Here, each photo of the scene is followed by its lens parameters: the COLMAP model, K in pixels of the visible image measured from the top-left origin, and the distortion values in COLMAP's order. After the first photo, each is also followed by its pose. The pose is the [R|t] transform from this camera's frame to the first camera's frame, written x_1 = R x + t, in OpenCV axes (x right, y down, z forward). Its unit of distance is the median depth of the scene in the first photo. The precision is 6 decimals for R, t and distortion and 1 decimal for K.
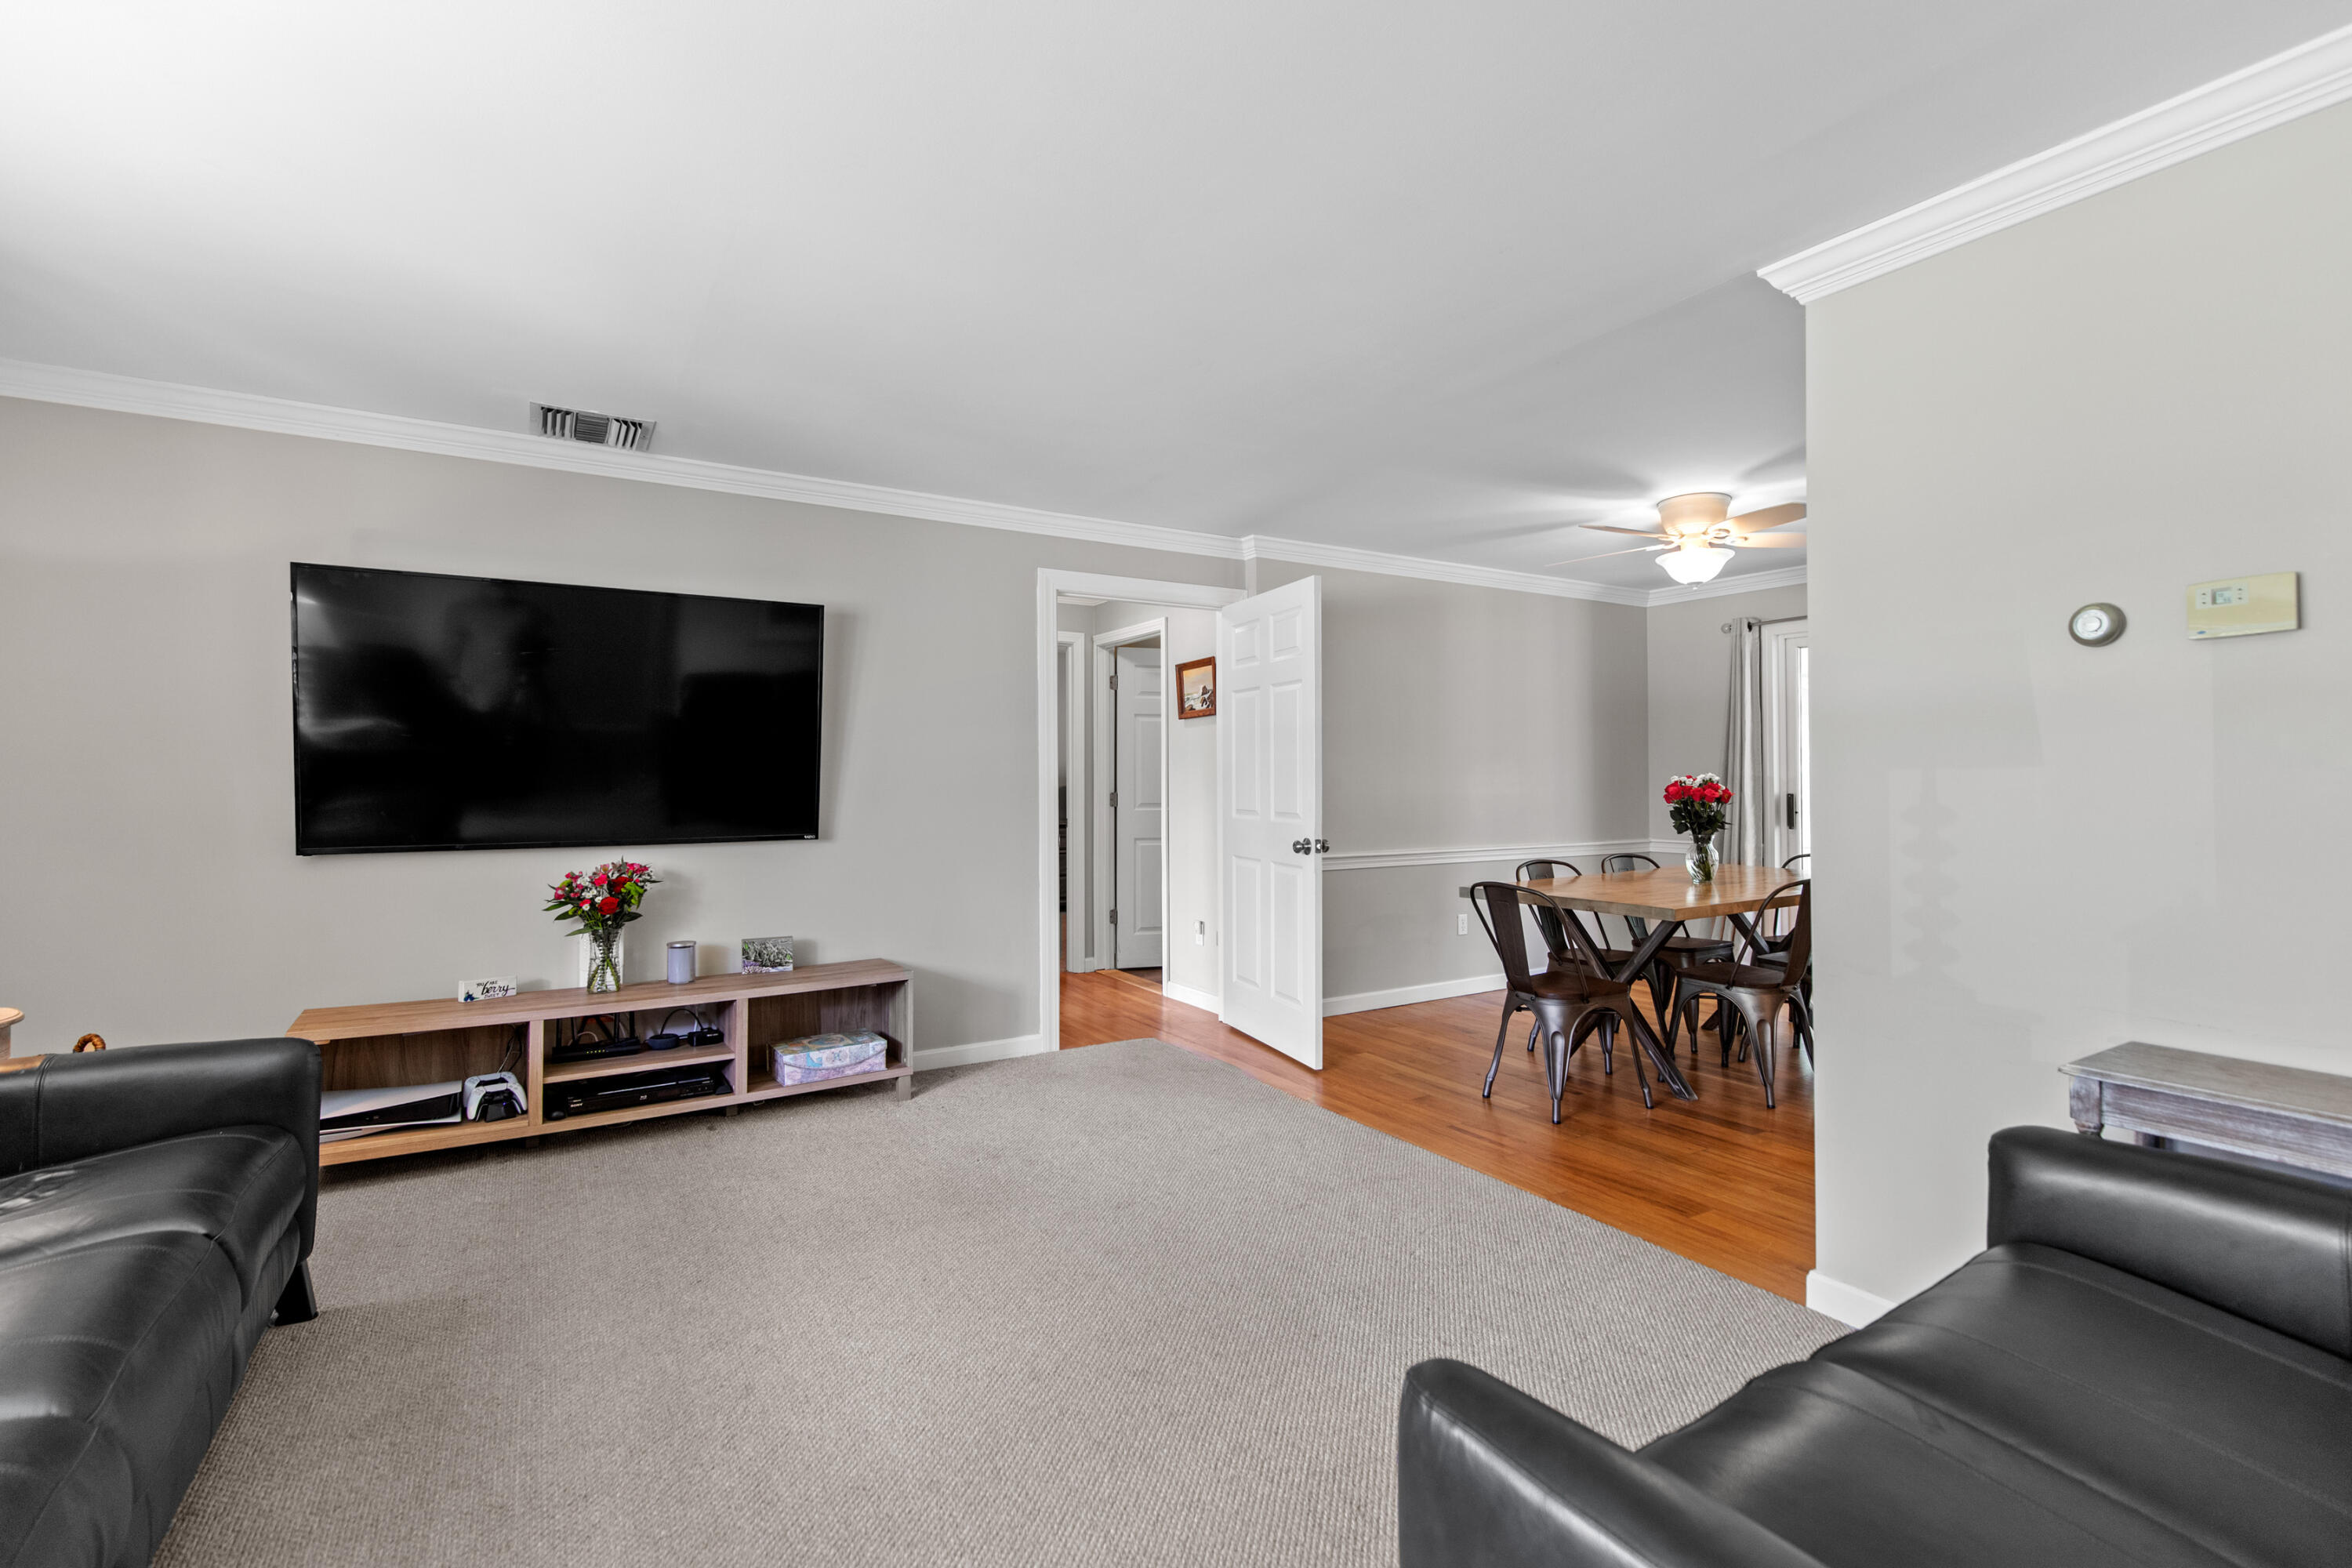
lens RADIAL K [[1072.8, 0, 1180.9], [0, 1072.8, 770.3], [0, 0, 1]] dist [-0.000247, -0.000470]
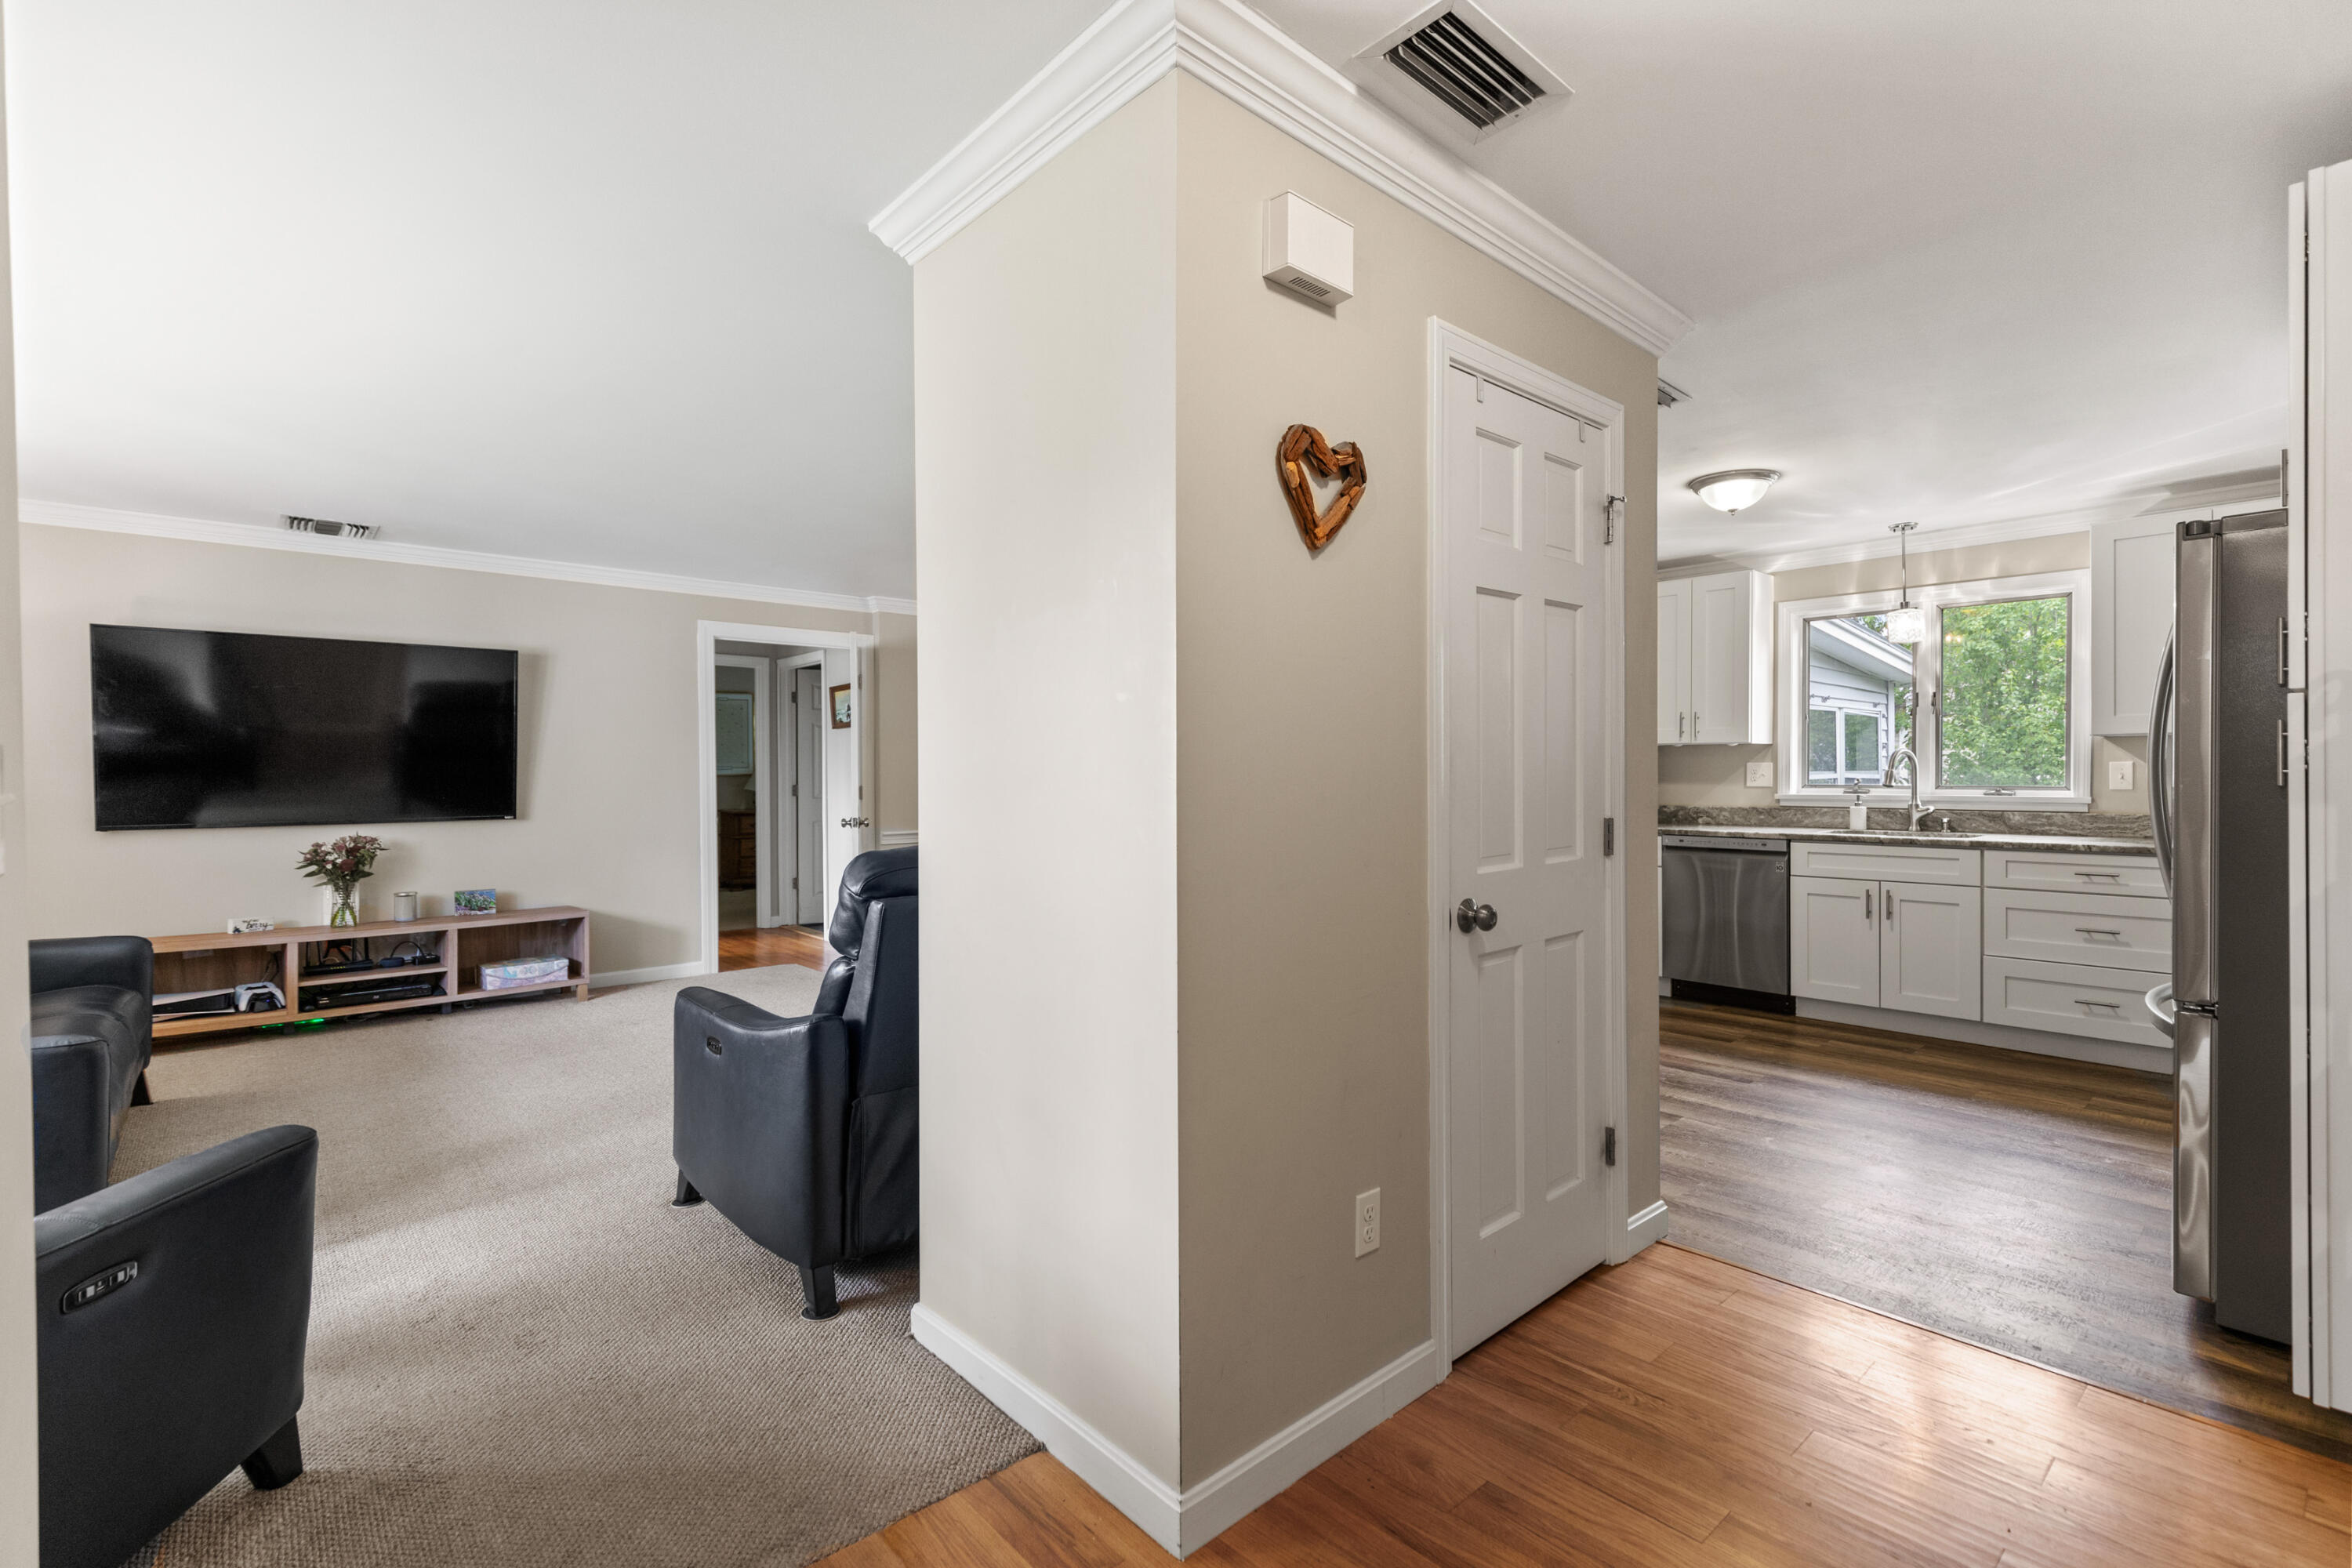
lens RADIAL K [[1045.0, 0, 1176.0], [0, 1045.0, 784.0], [0, 0, 1]] dist [0.000719, 0.000071]
pose [[0.982202, -0.000529, 0.187827, 0.280541], [-0.003632, 0.999755, 0.021812, -0.015775], [-0.187793, -0.022106, 0.981960, -0.554625]]
